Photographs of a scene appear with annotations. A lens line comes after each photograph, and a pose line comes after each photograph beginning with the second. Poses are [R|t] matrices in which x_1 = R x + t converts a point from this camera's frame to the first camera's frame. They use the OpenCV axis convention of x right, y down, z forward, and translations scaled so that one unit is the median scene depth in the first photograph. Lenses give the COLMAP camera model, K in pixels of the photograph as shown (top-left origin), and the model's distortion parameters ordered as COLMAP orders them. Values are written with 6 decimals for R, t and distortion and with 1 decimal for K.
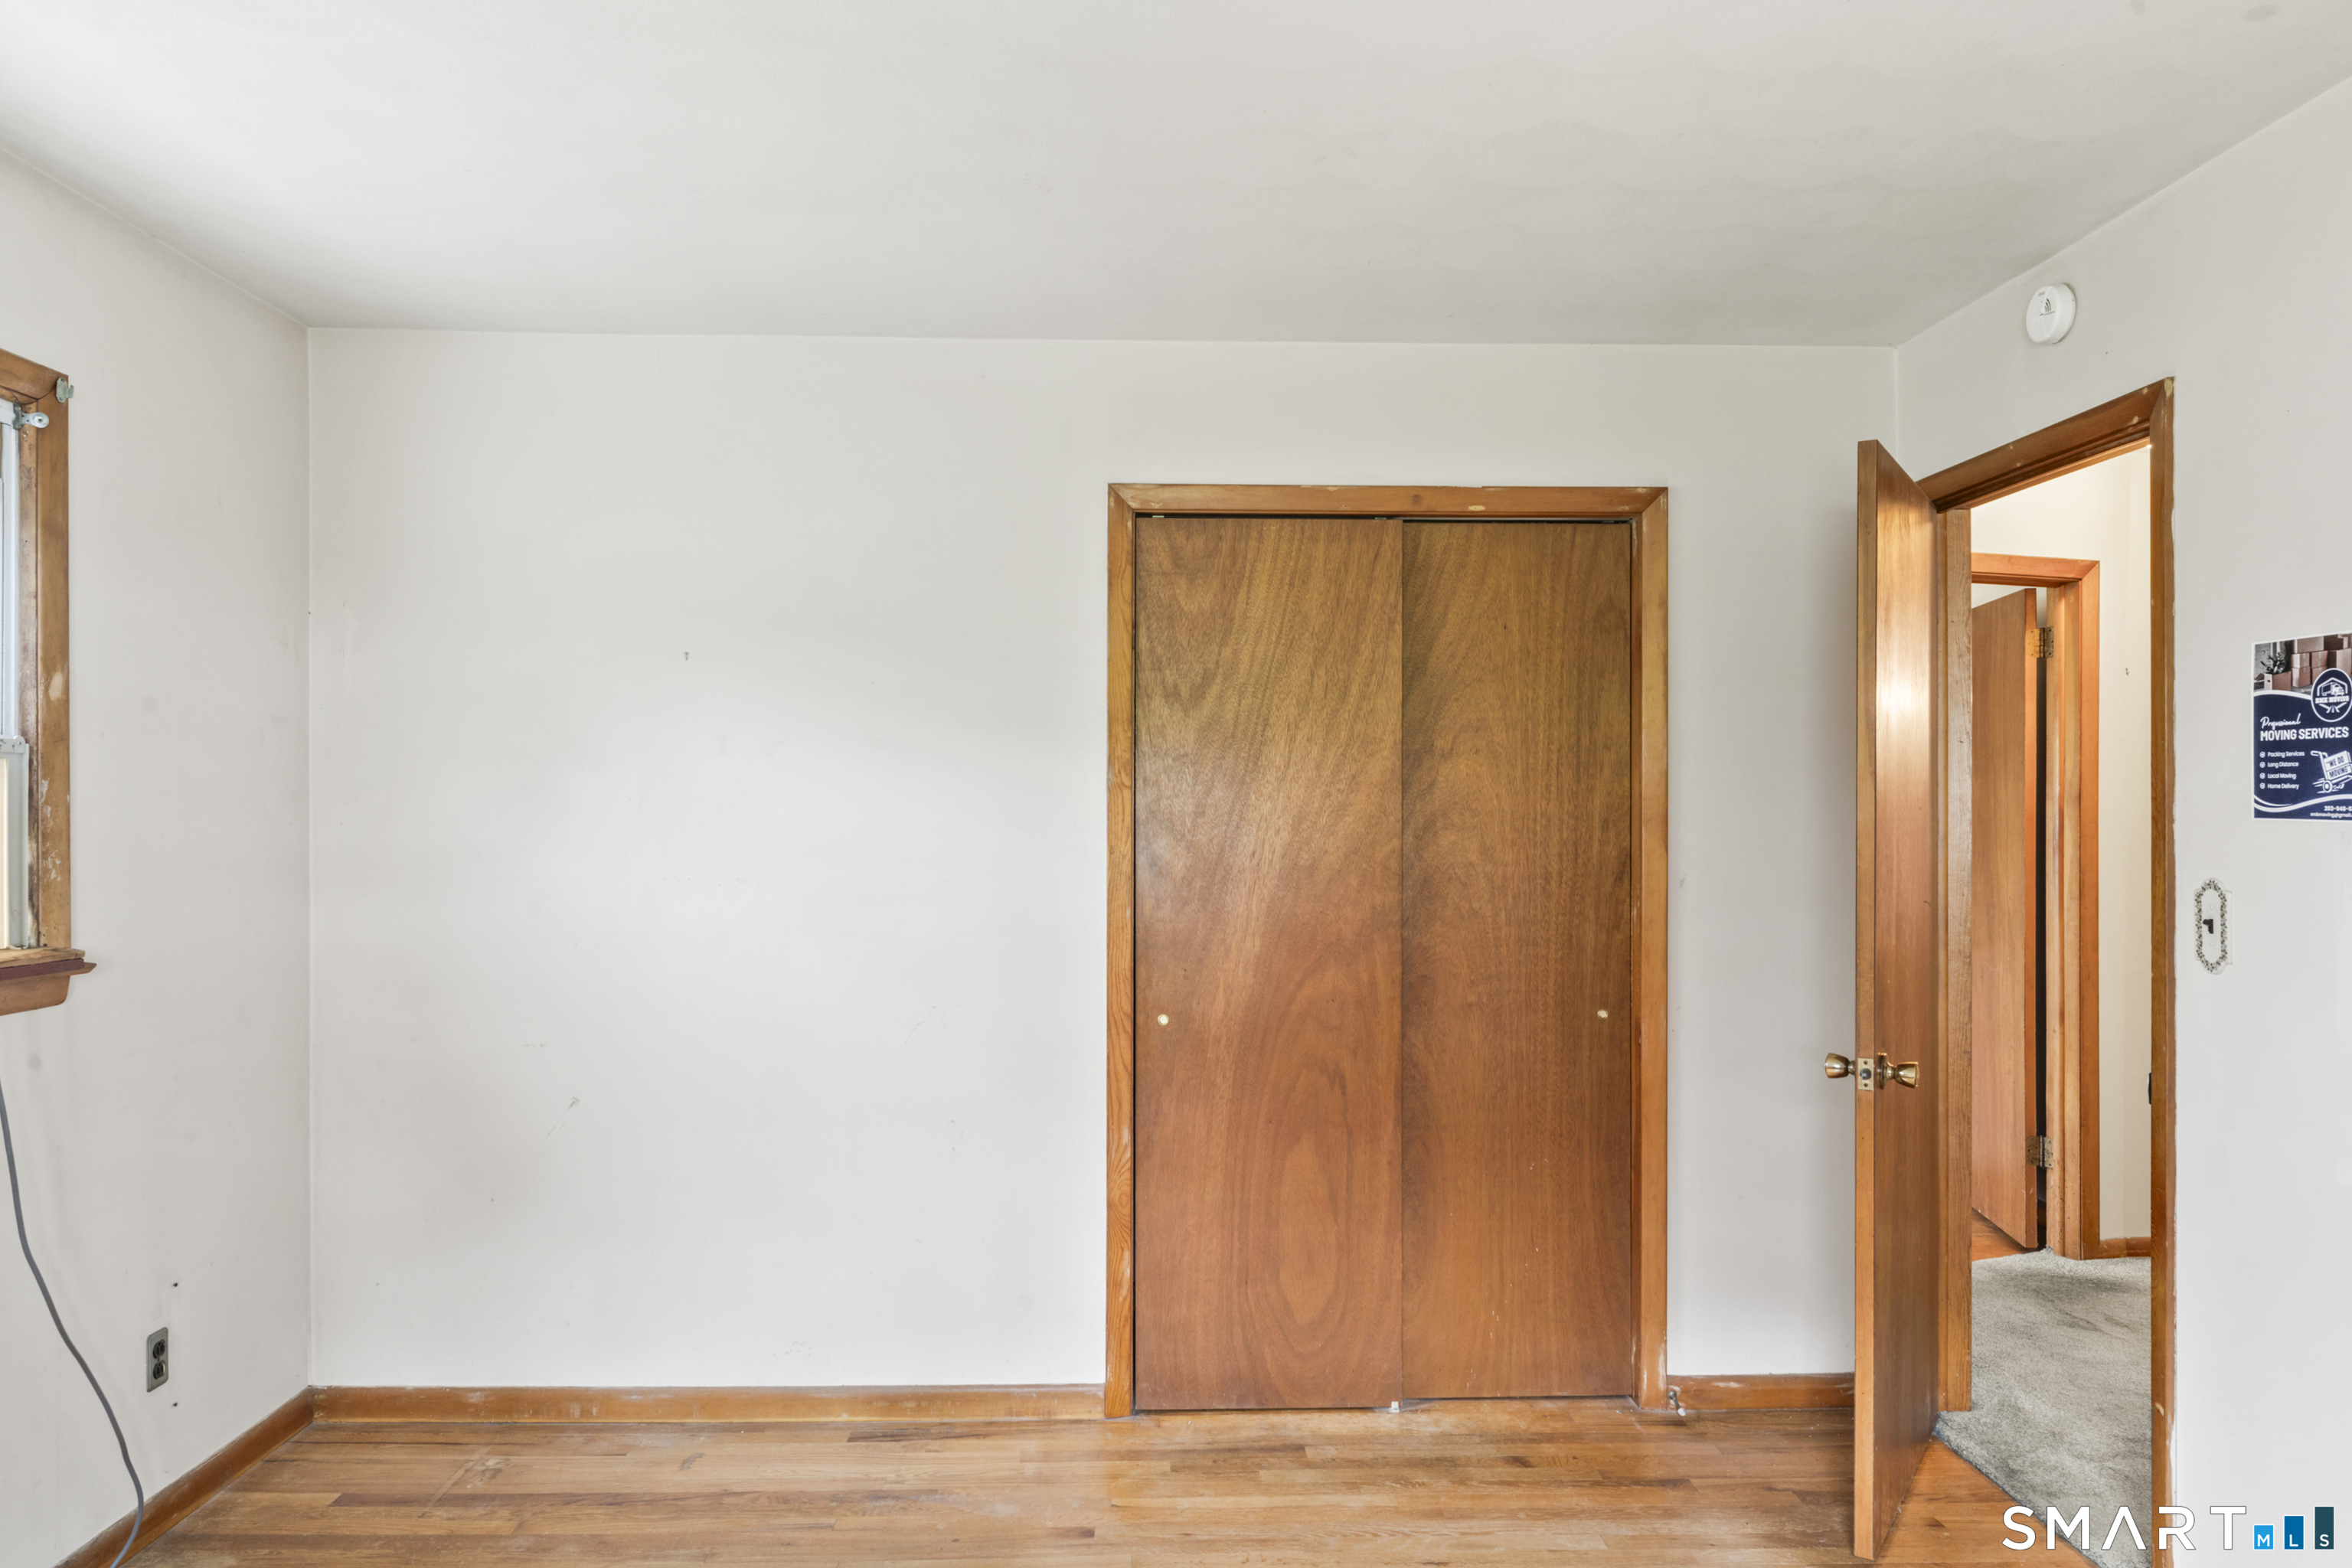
lens RADIAL K [[1523.3, 0, 1176.0], [0, 1523.3, 784.0], [0, 0, 1]] dist [0.003697, -0.000744]
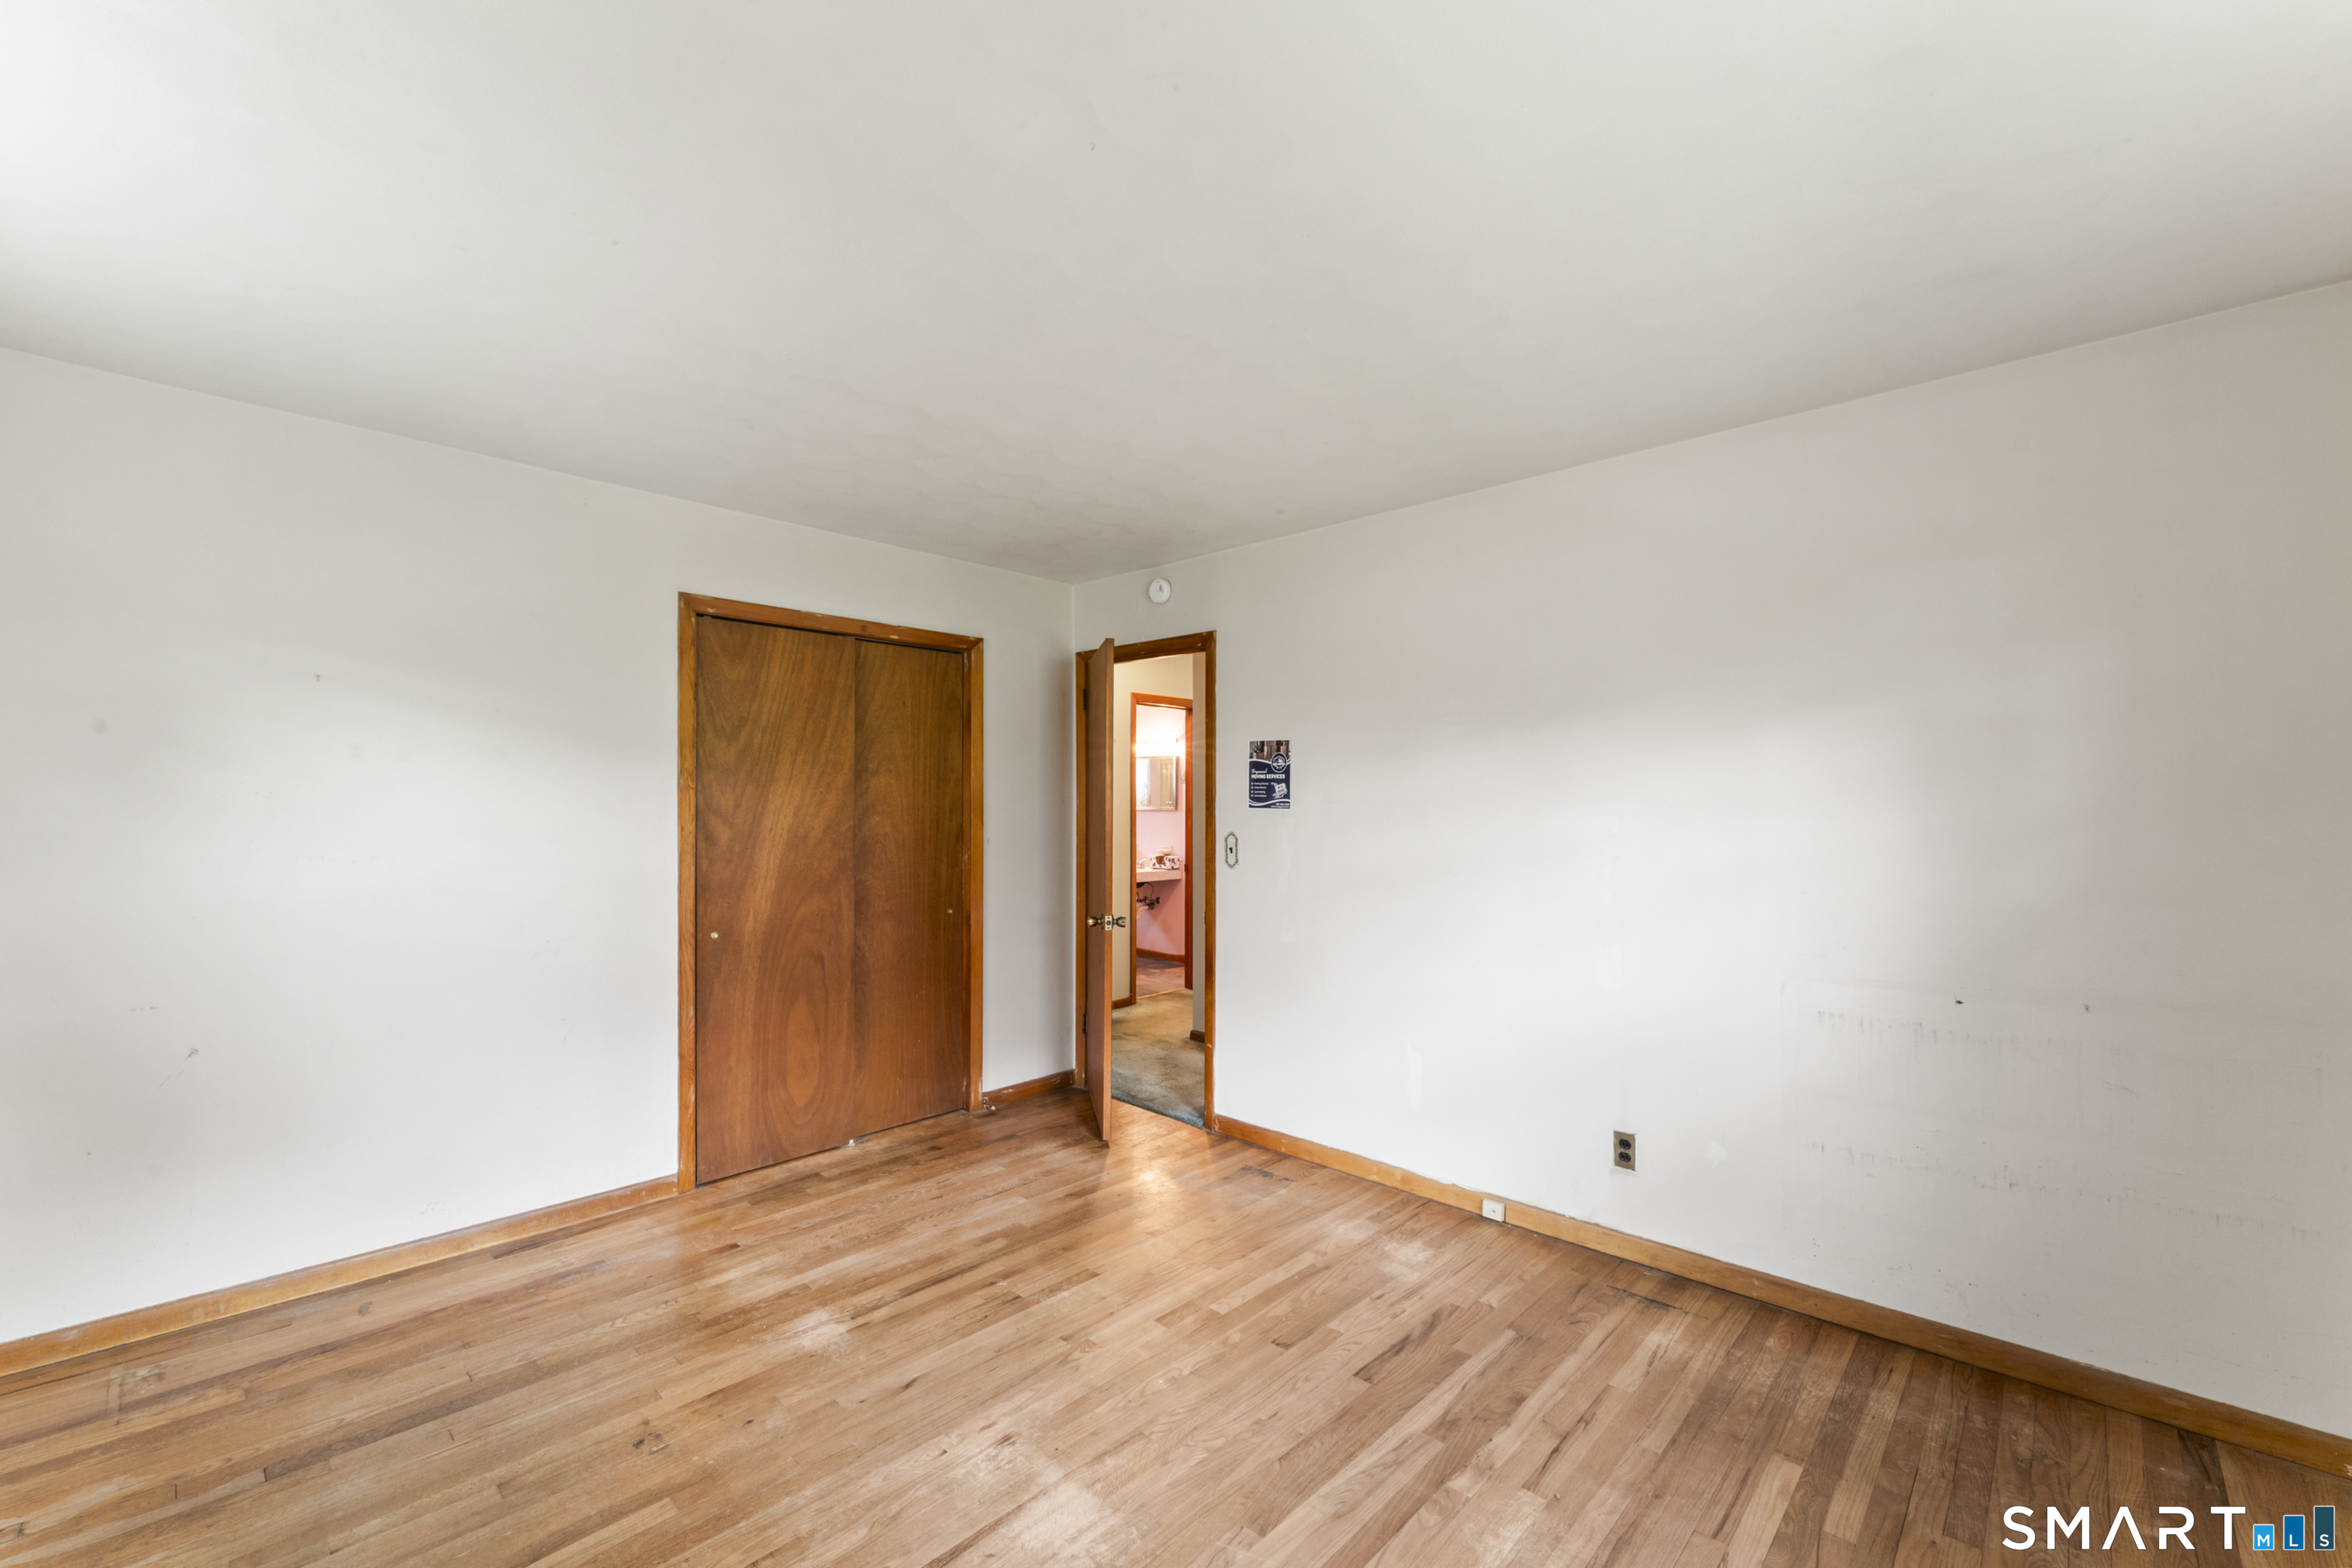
lens RADIAL K [[991.8, 0, 1176.0], [0, 991.8, 784.0], [0, 0, 1]] dist [0.000247, -0.000238]
pose [[0.699340, 0.016709, 0.714594, -0.416194], [-0.015159, 0.999849, -0.008544, -0.001457], [-0.714628, -0.004857, 0.699488, -0.066613]]
